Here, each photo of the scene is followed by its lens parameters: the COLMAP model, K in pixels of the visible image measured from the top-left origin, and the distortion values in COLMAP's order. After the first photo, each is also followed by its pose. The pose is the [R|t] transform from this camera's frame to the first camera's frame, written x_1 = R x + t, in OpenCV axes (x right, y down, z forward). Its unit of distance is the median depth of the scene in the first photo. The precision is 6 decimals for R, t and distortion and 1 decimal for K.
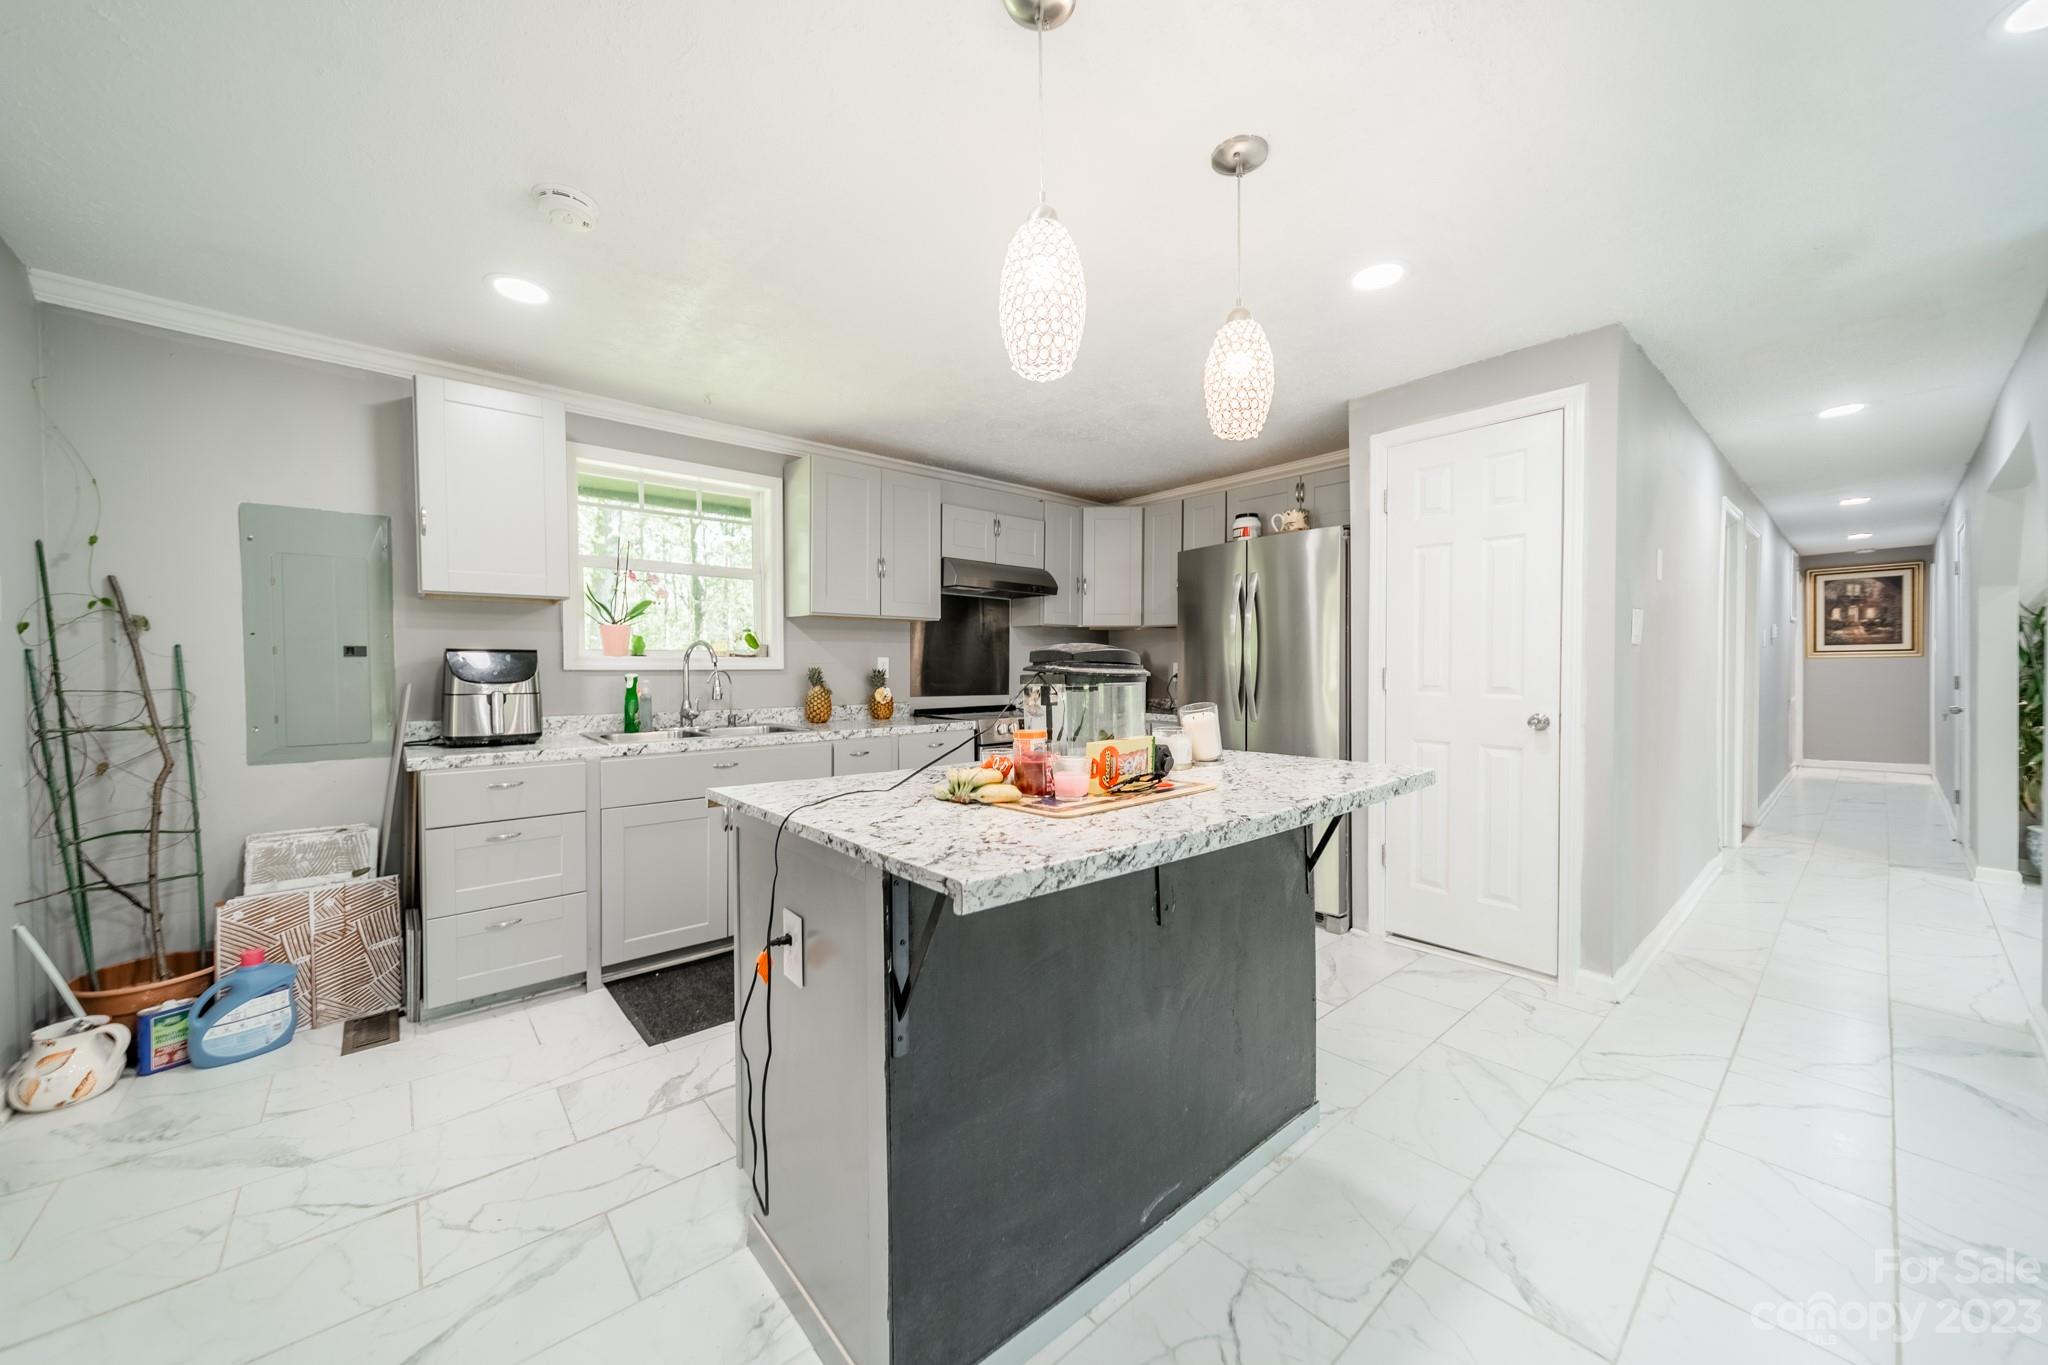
lens RADIAL K [[735.6, 0, 1024.0], [0, 735.6, 682.5], [0, 0, 1]] dist [0.000003, -0.000015]
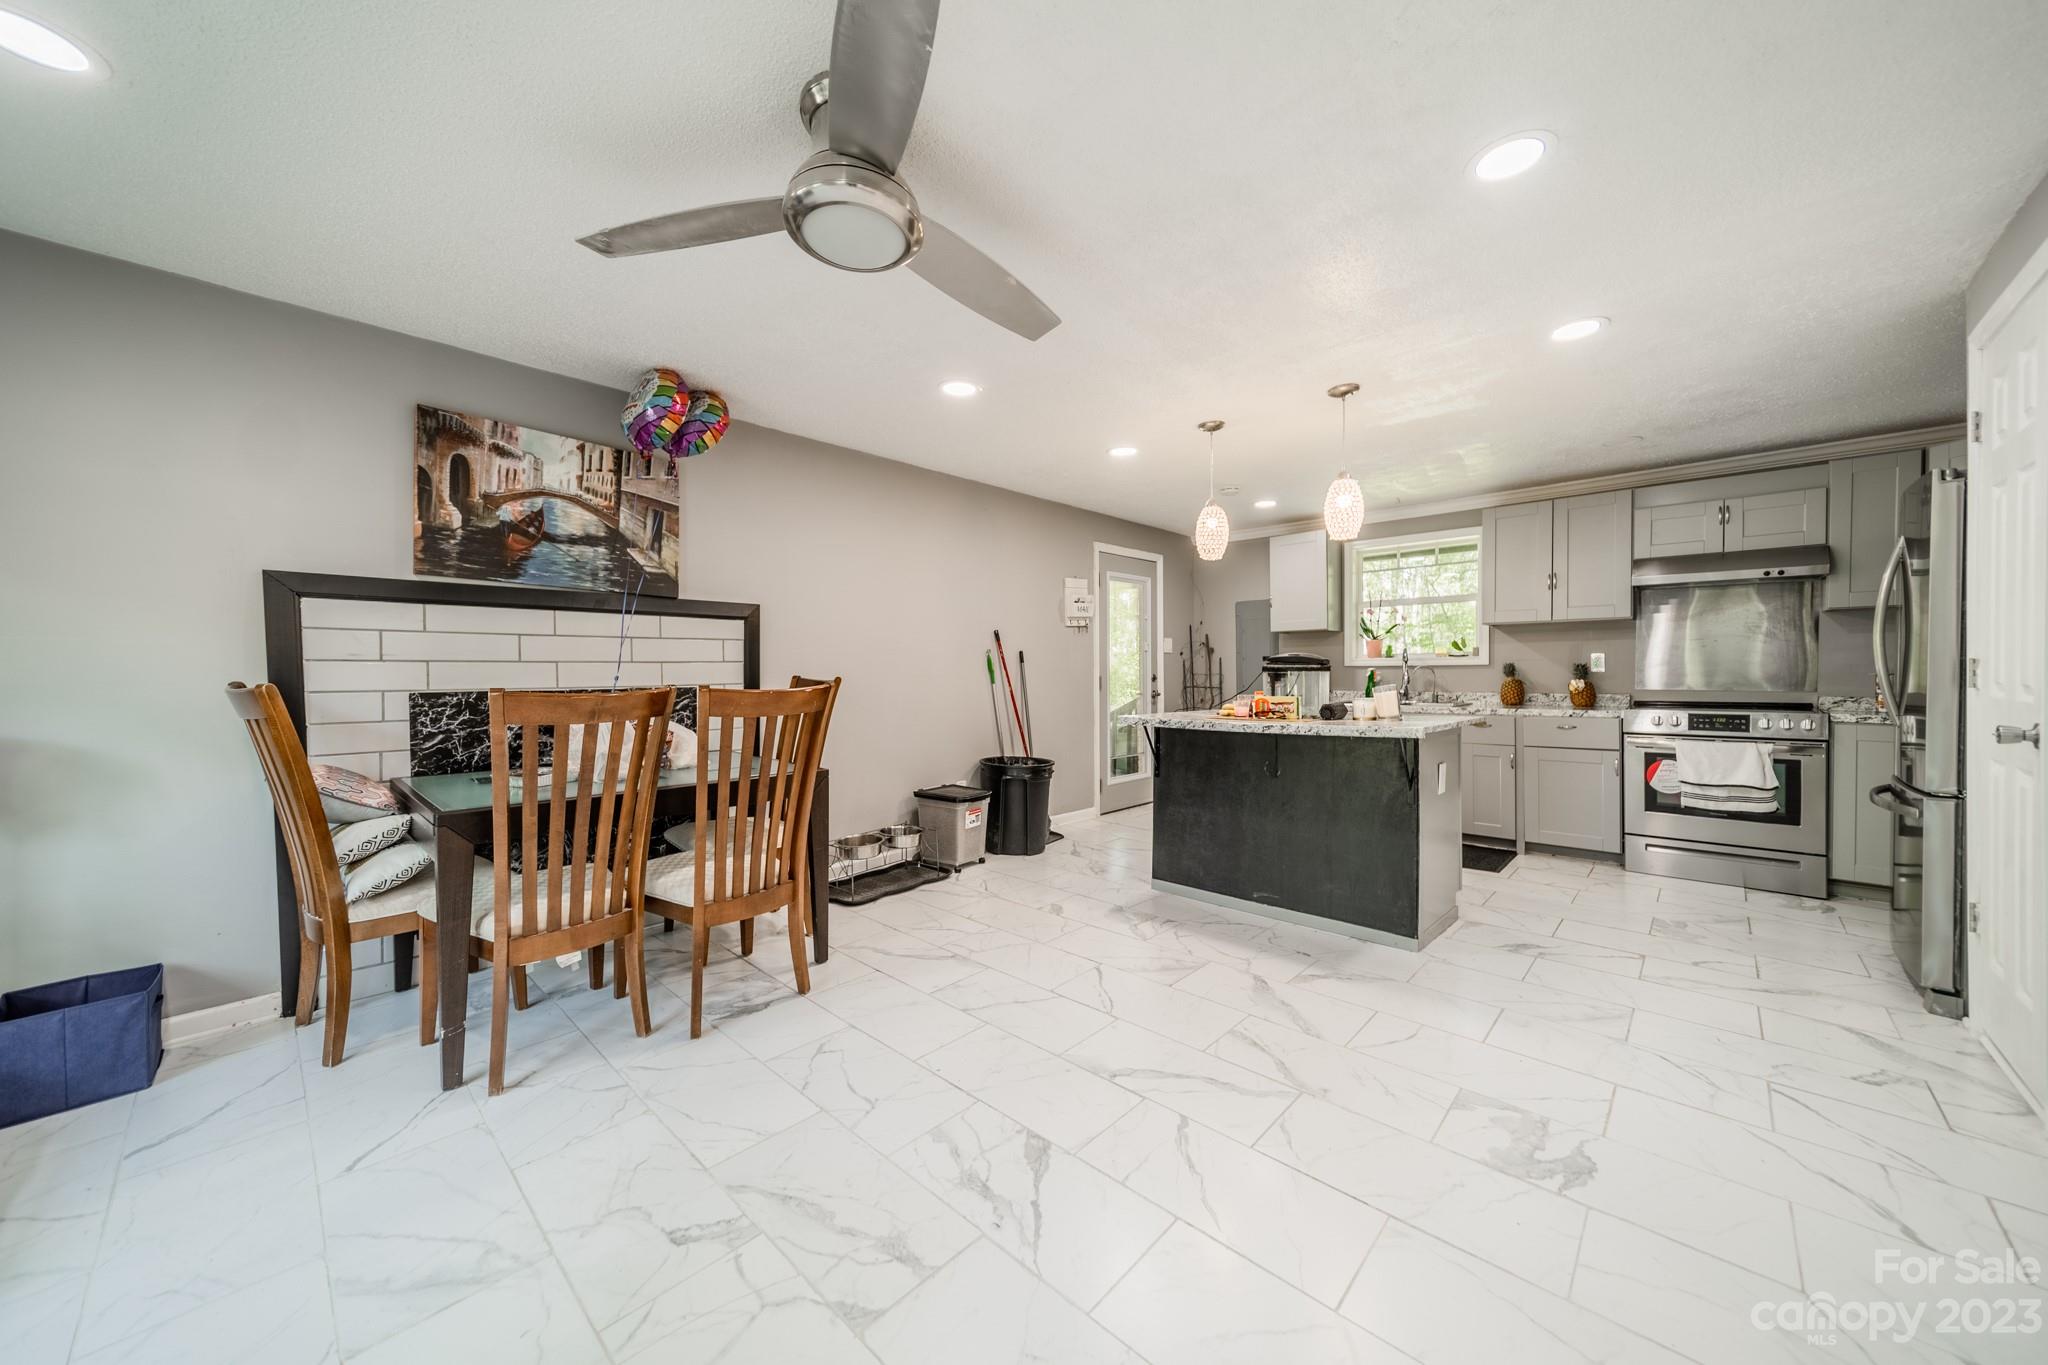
lens RADIAL K [[724.8, 0, 1024.0], [0, 724.8, 682.5], [0, 0, 1]] dist [0.004972, 0.000037]
pose [[0.104985, 0.016974, -0.994329, 1.159400], [-0.009386, 0.999827, 0.016076, 0.002142], [0.994429, 0.007645, 0.105127, -0.002000]]
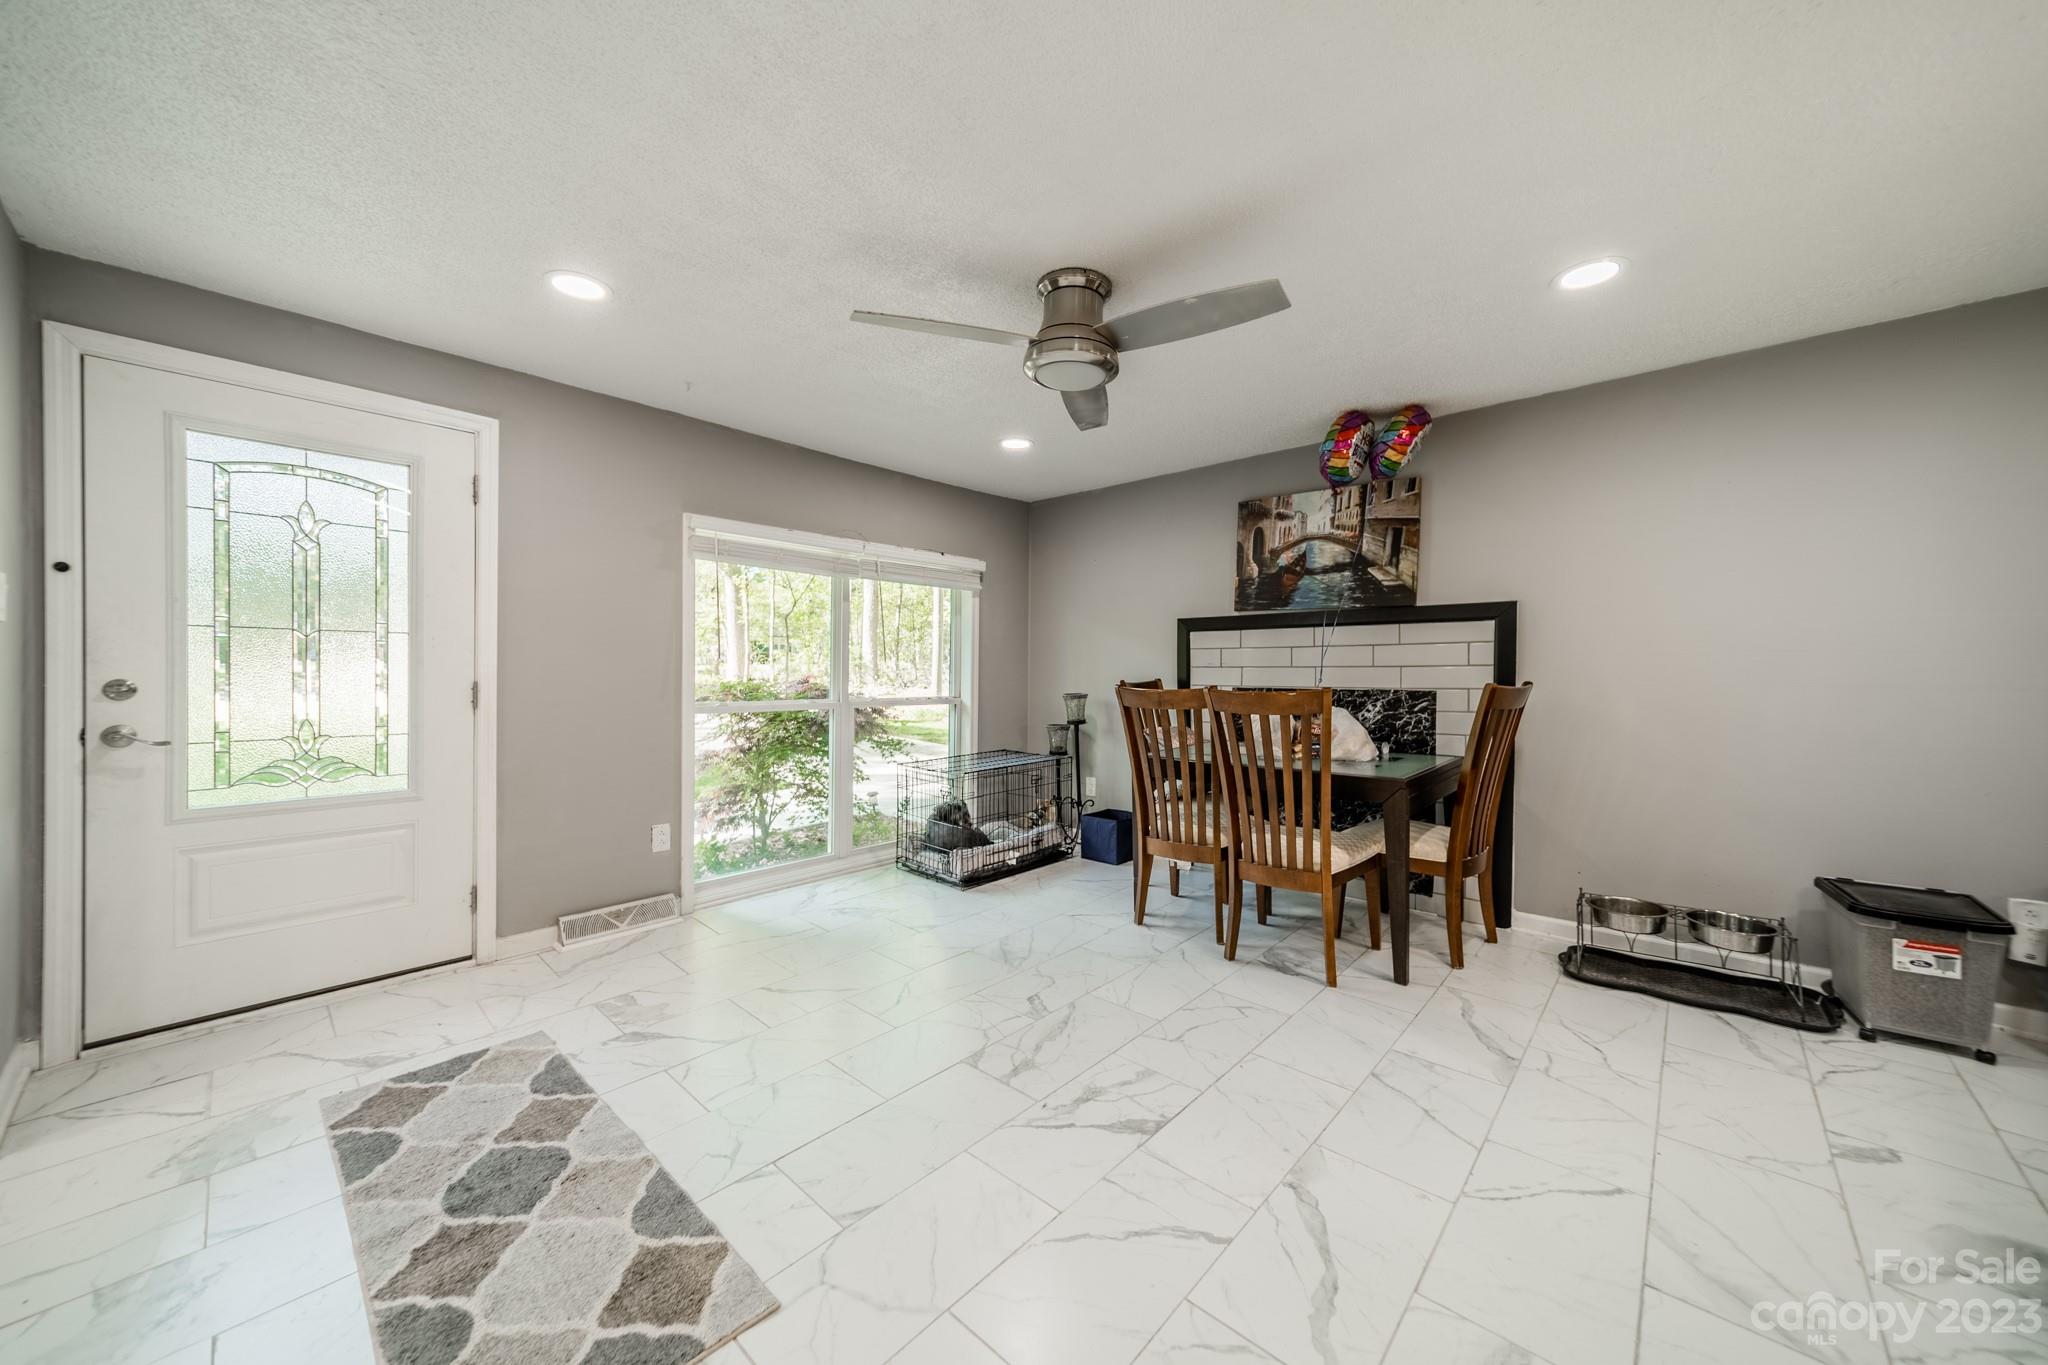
lens RADIAL K [[723.0, 0, 1032.1], [0, 723.0, 678.2], [0, 0, 1]] dist [0.003679, 0.000080]
pose [[-0.992919, -0.000193, -0.118791, 0.753895], [-0.002860, 0.999748, 0.022287, -0.011227], [0.118757, 0.022469, -0.992669, 0.666989]]
